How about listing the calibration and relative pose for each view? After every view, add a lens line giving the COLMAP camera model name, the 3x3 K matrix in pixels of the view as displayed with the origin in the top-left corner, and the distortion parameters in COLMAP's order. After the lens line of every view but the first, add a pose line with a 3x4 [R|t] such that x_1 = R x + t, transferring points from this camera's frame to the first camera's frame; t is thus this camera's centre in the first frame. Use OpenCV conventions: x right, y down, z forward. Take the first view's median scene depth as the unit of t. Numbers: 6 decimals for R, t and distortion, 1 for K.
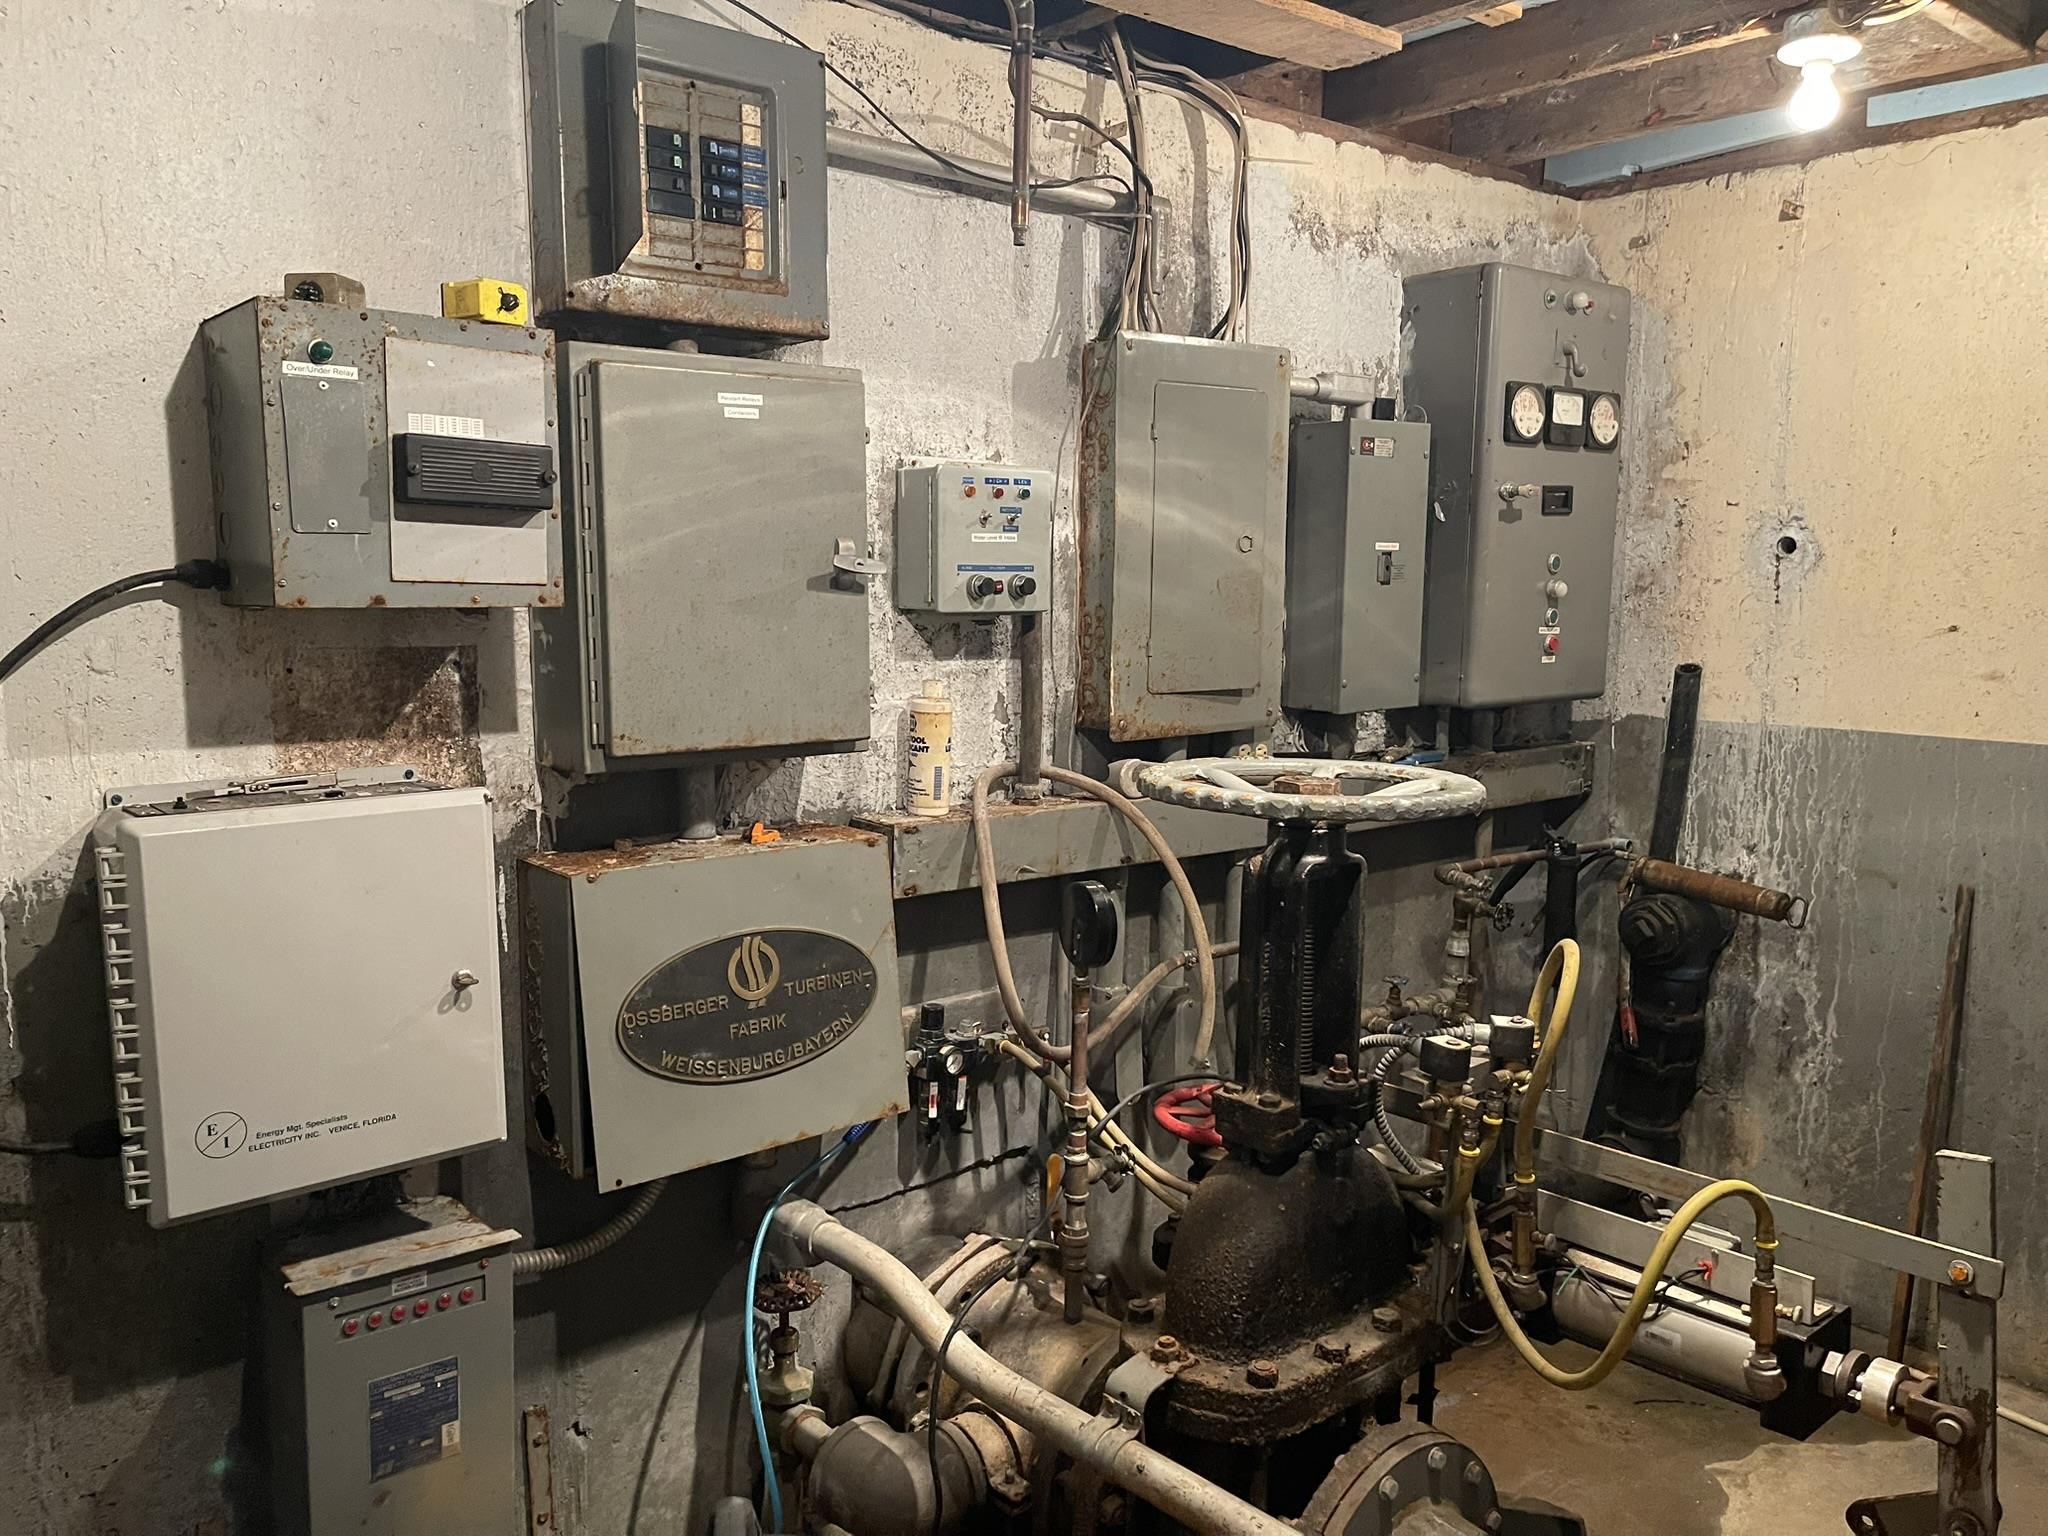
lens RADIAL K [[1557.5, 0, 1013.5], [0, 1557.5, 769.8], [0, 0, 1]] dist [0.070008, -0.101872]
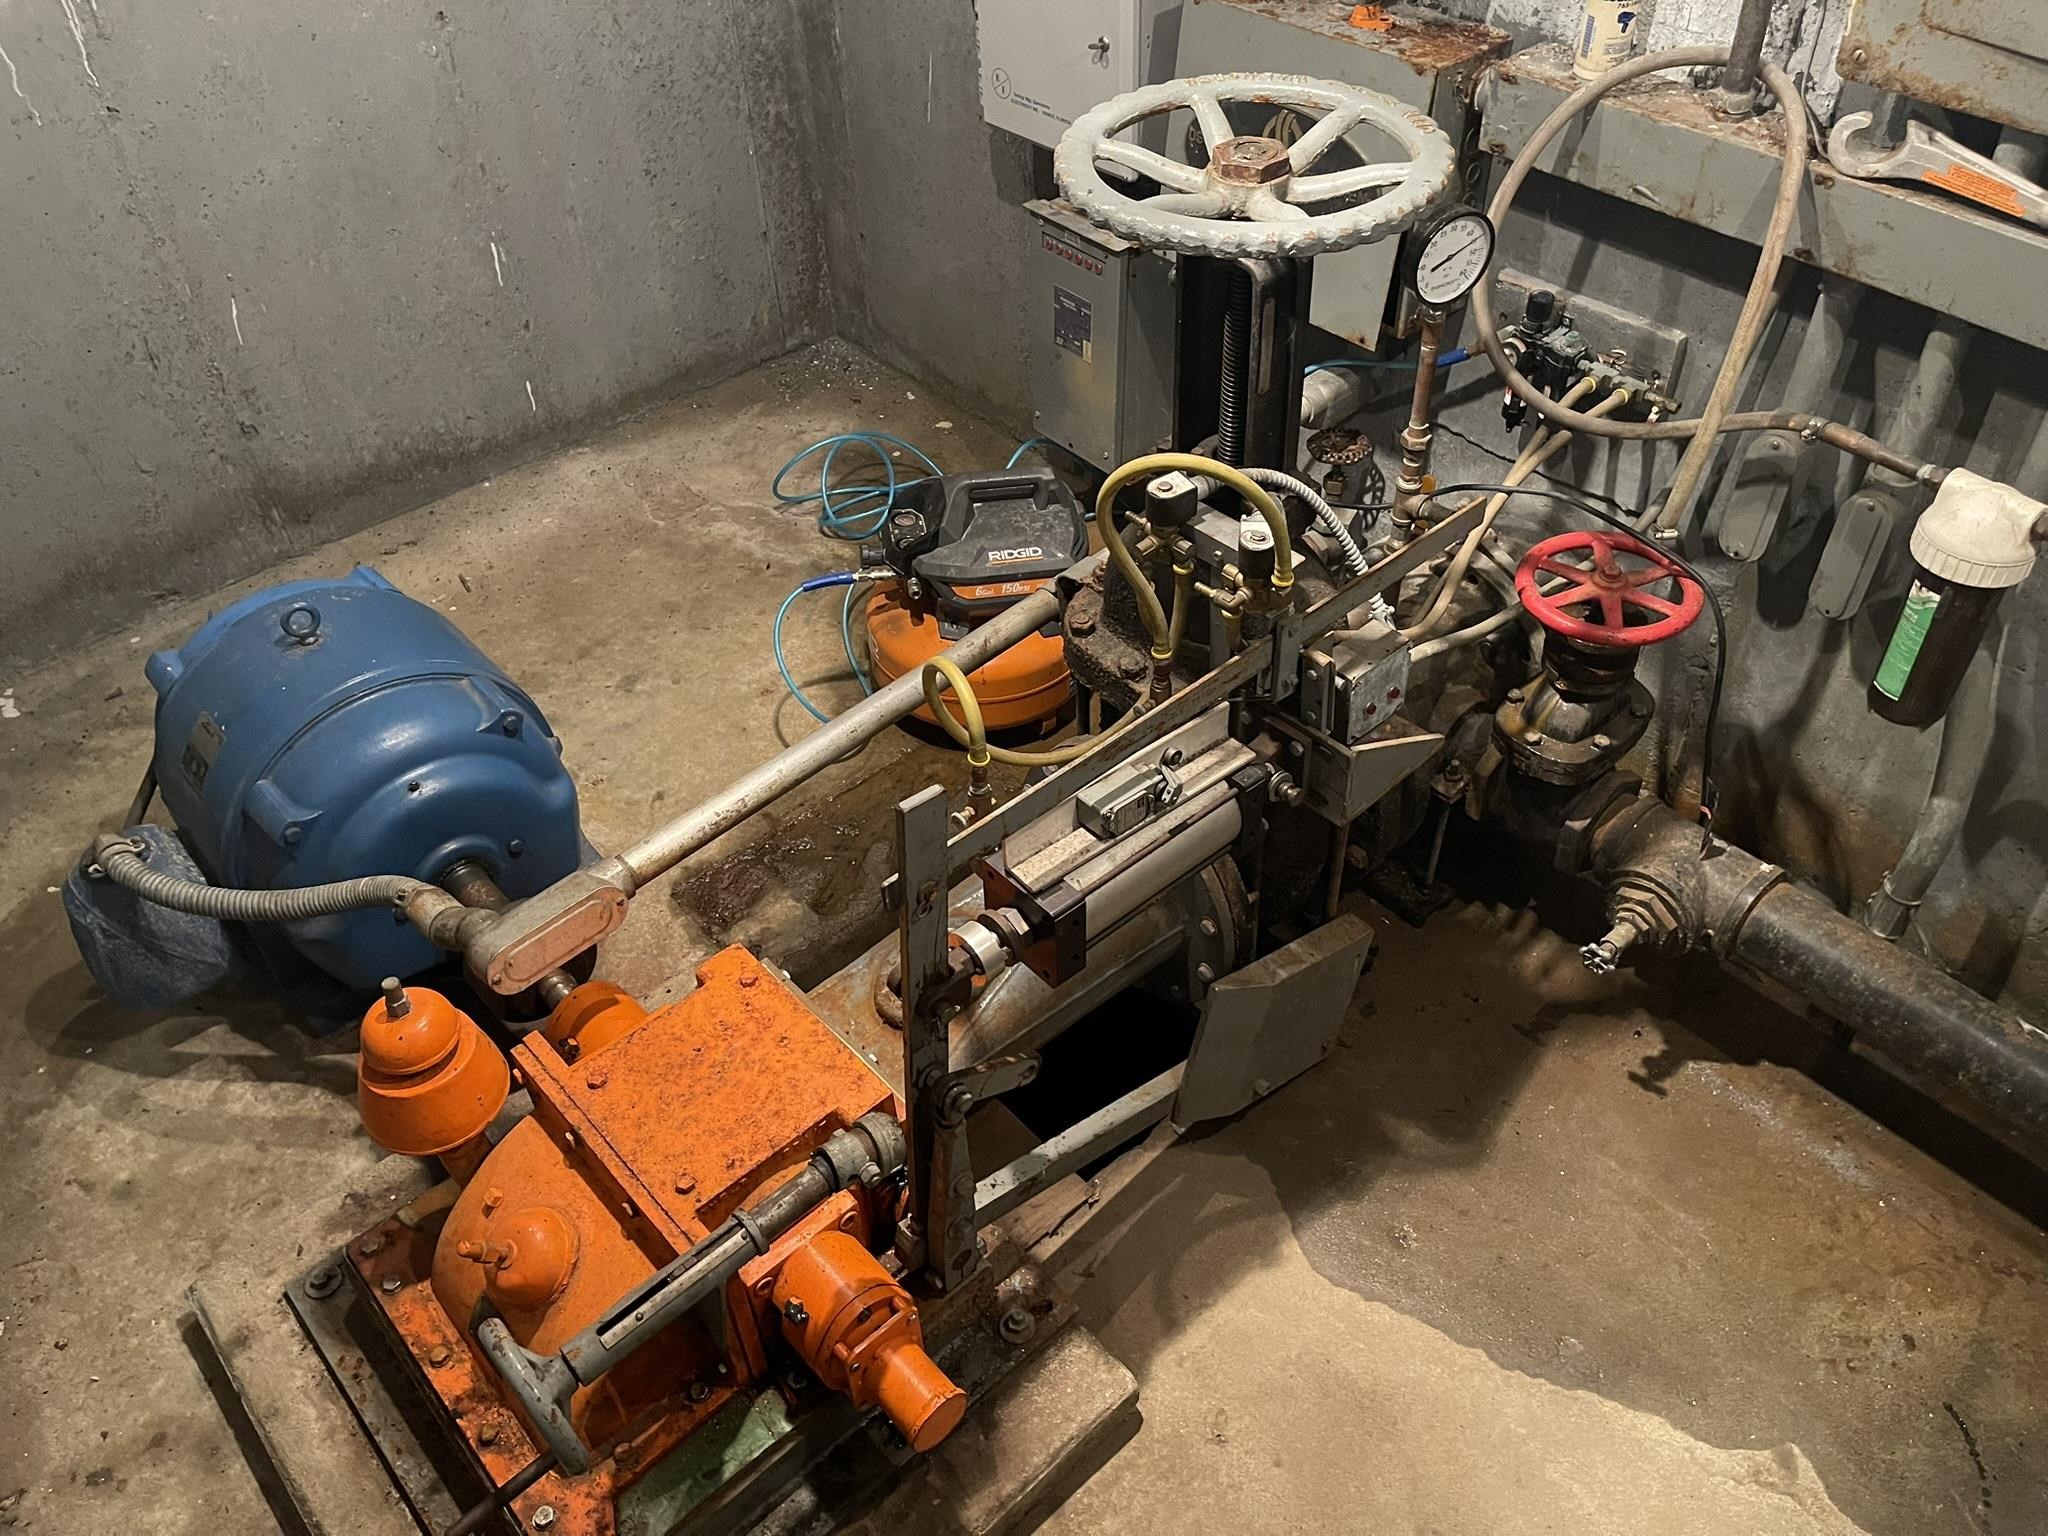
lens RADIAL K [[1557.5, 0, 1013.5], [0, 1557.5, 769.8], [0, 0, 1]] dist [0.070008, -0.101872]
pose [[0.001527, 0.685599, -0.727978, 0.848156], [-0.074455, 0.726036, 0.683614, -0.265074], [0.997223, 0.053157, 0.052155, 0.693686]]
